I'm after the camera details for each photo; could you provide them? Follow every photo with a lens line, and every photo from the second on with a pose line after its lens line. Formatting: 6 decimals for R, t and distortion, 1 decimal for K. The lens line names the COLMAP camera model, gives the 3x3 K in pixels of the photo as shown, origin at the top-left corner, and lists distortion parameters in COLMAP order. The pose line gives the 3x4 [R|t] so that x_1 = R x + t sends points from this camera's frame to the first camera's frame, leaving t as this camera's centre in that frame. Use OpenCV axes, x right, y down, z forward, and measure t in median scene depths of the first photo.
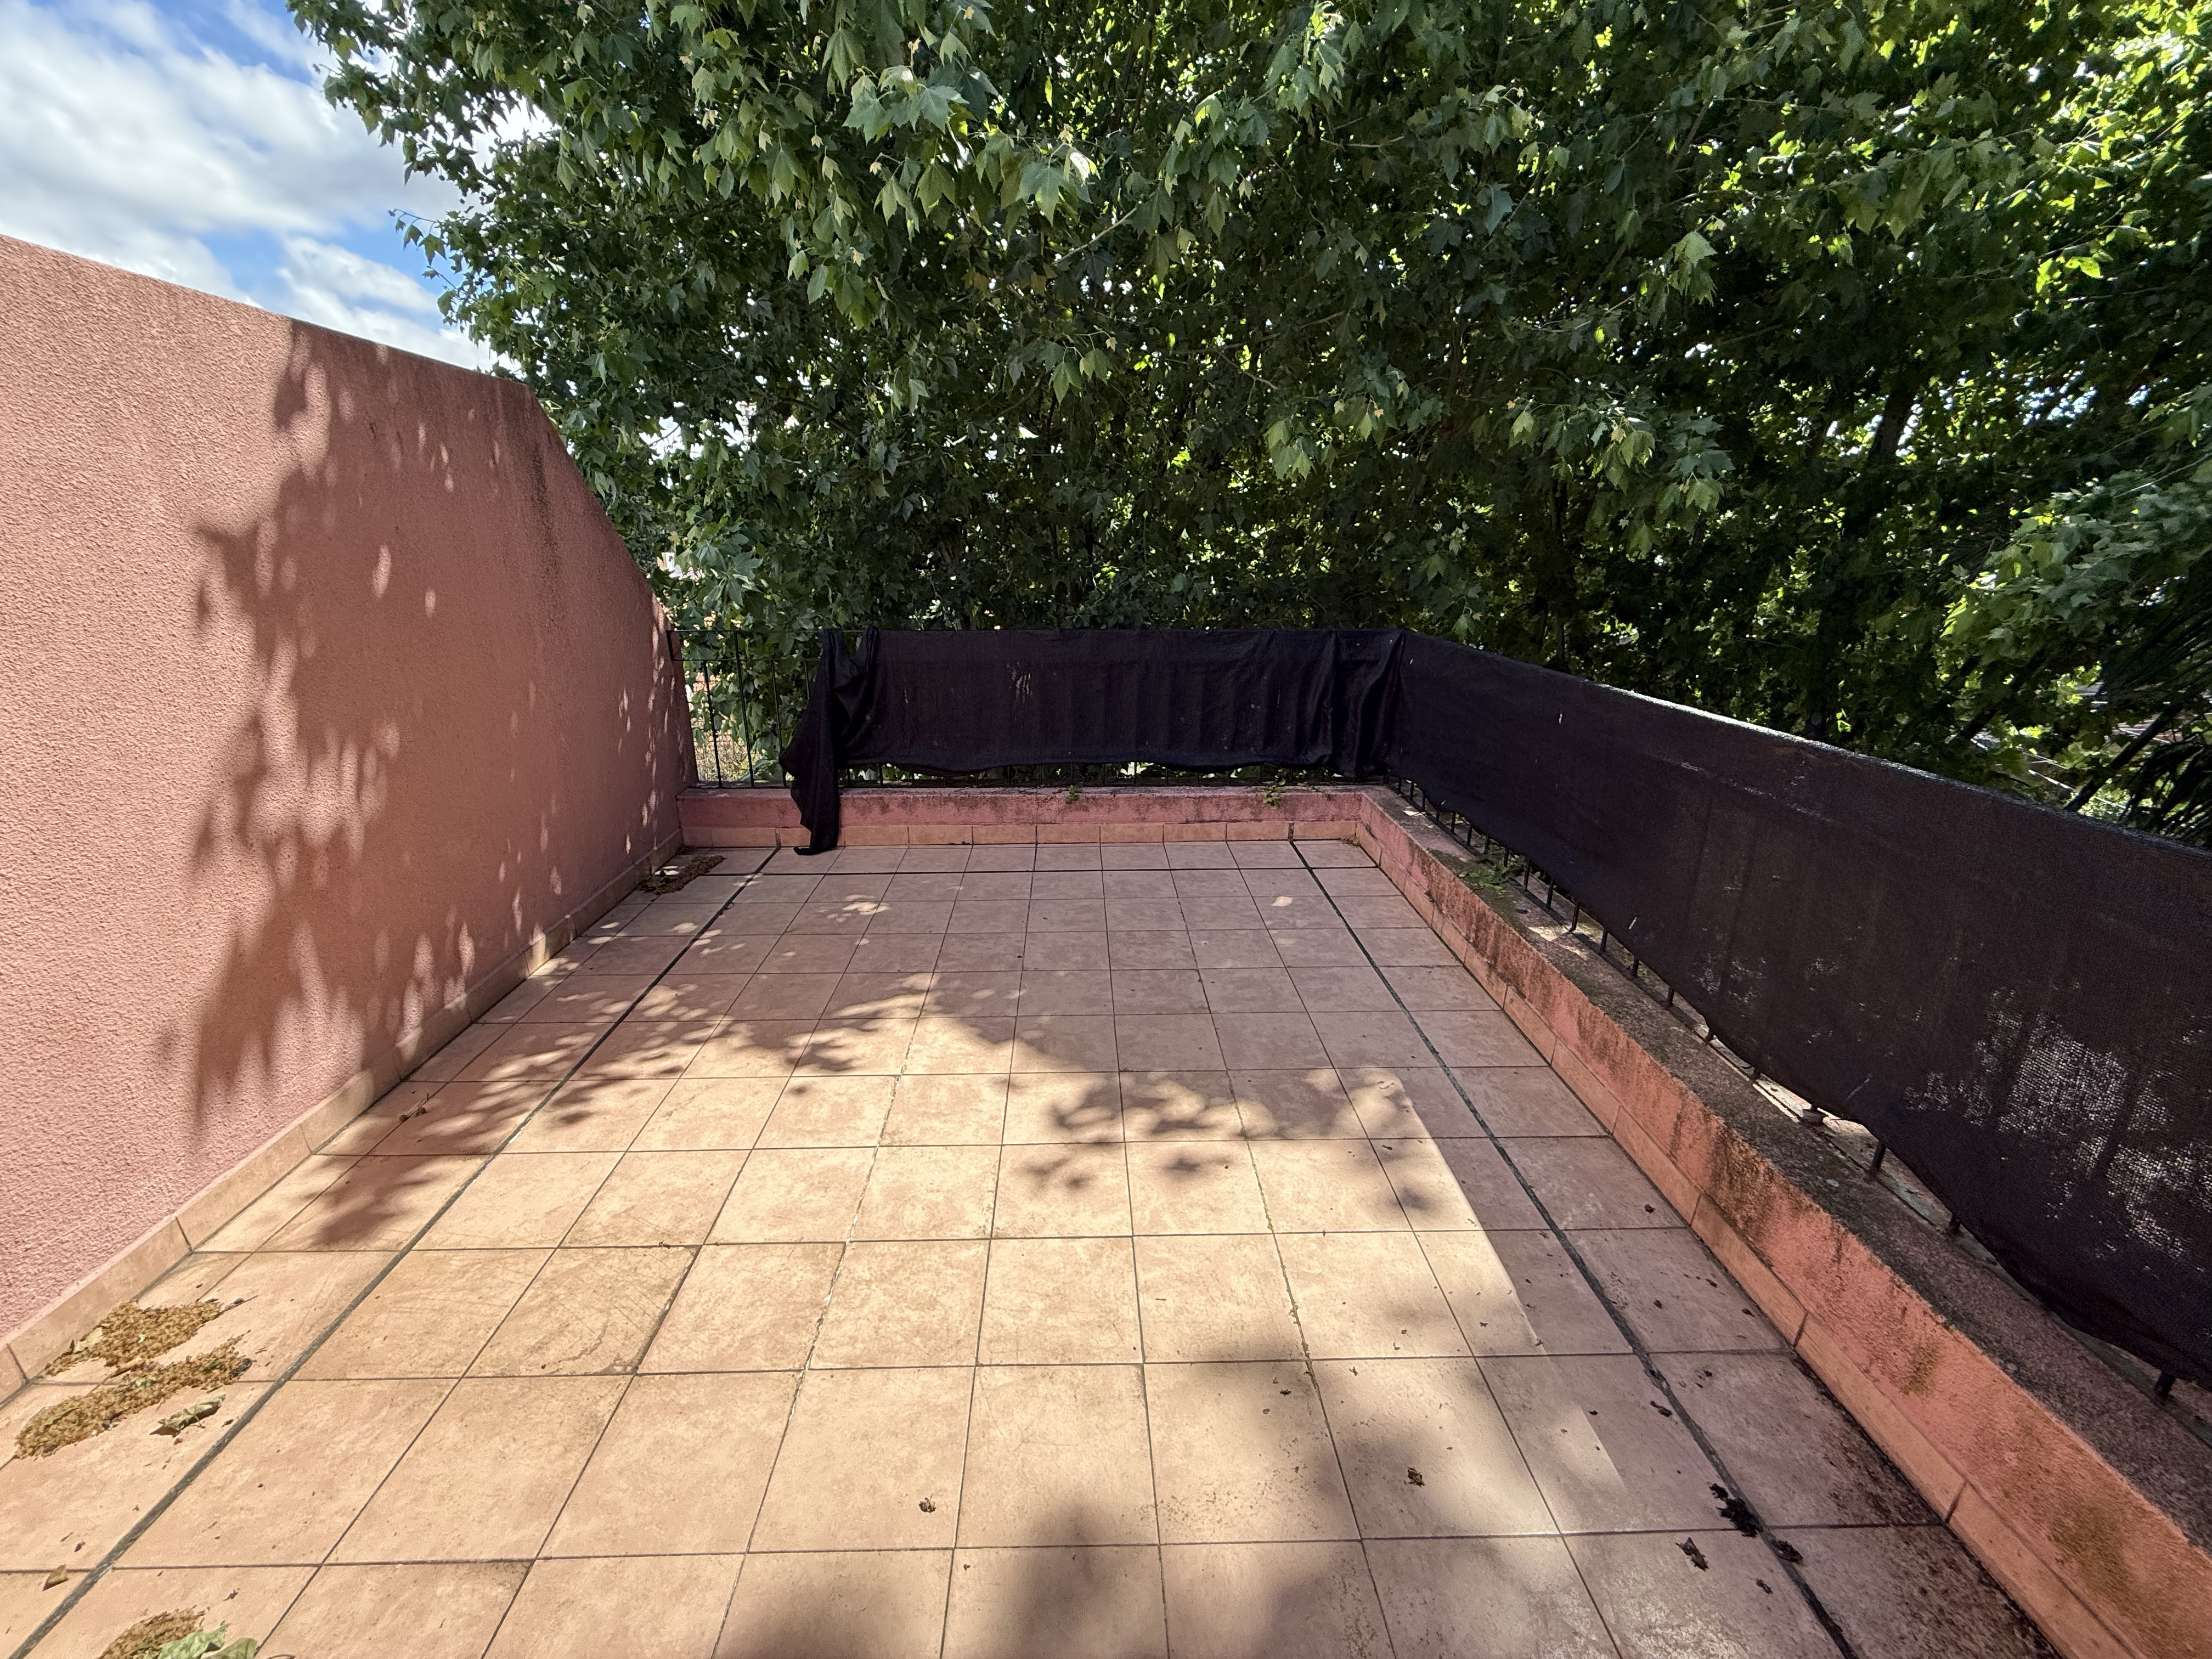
lens RADIAL K [[889.1, 0, 1101.7], [0, 889.1, 828.9], [0, 0, 1]] dist [-0.002809, -0.000293]
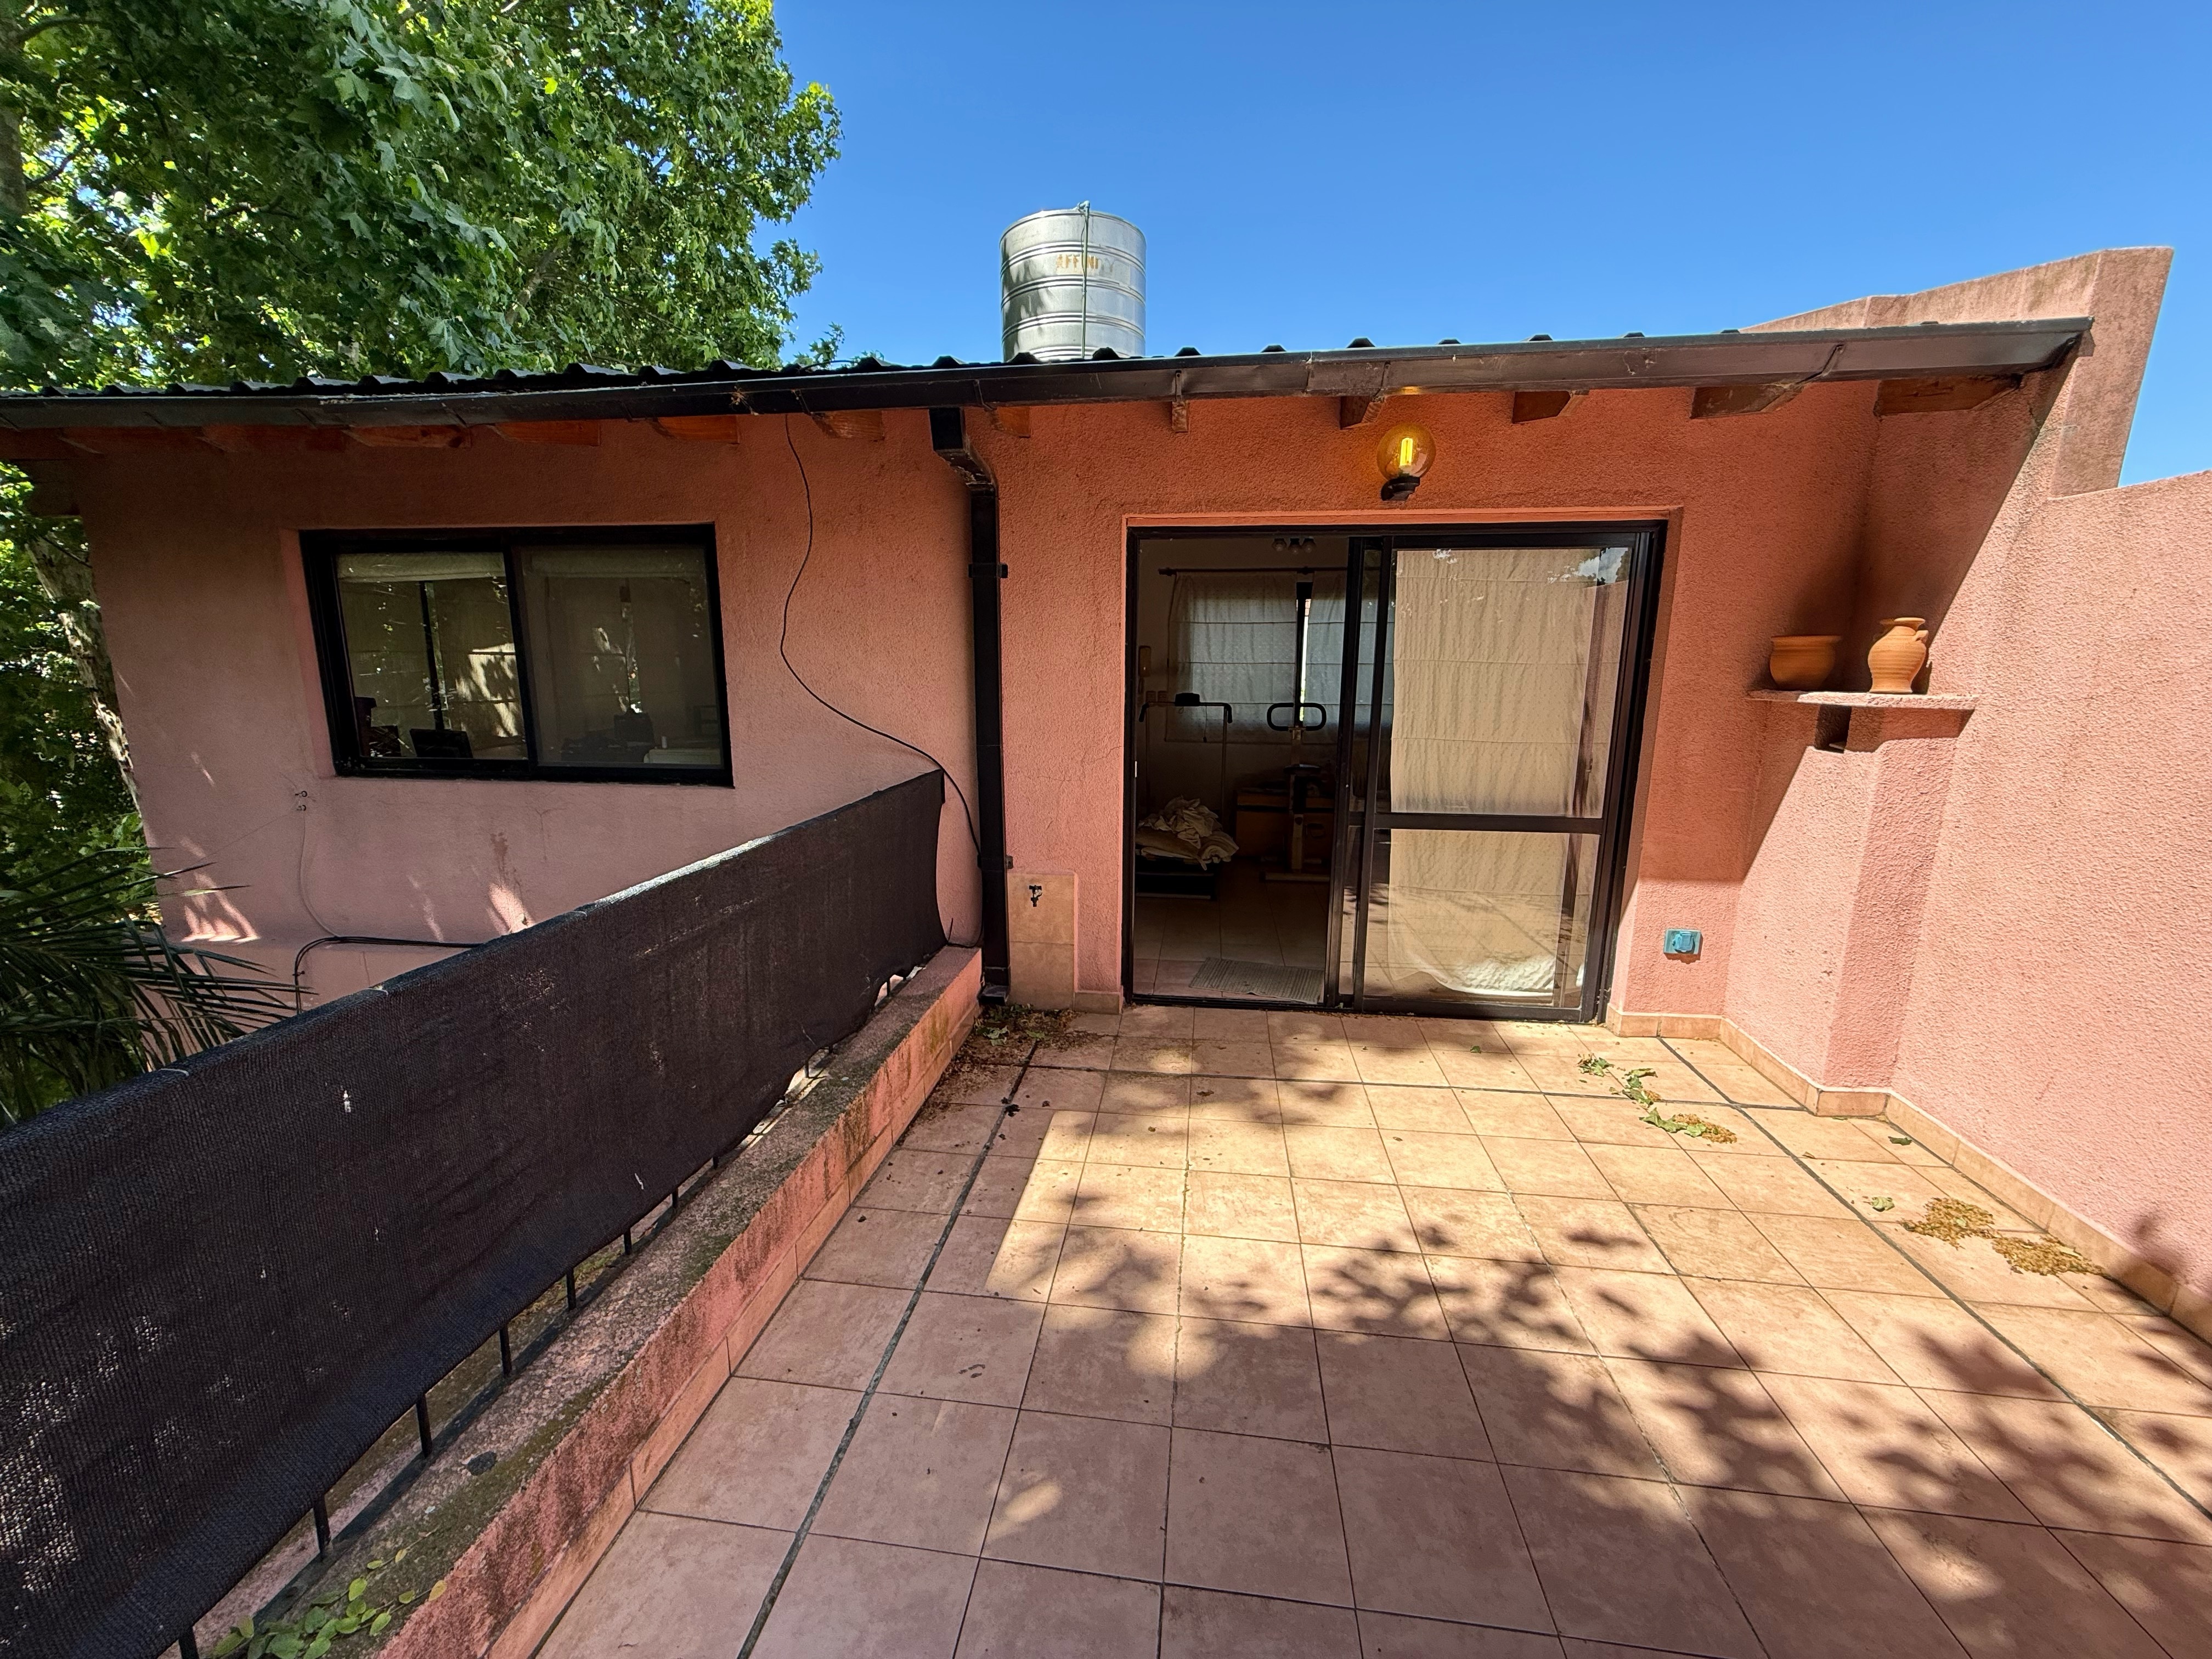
lens RADIAL K [[889.1, 0, 1101.9], [0, 889.1, 836.2], [0, 0, 1]] dist [-0.002809, -0.000293]
pose [[-0.988713, -0.028767, 0.147037, 0.171534], [0.045293, 0.878085, 0.476356, -0.764658], [-0.142814, 0.477639, -0.866871, 2.260914]]
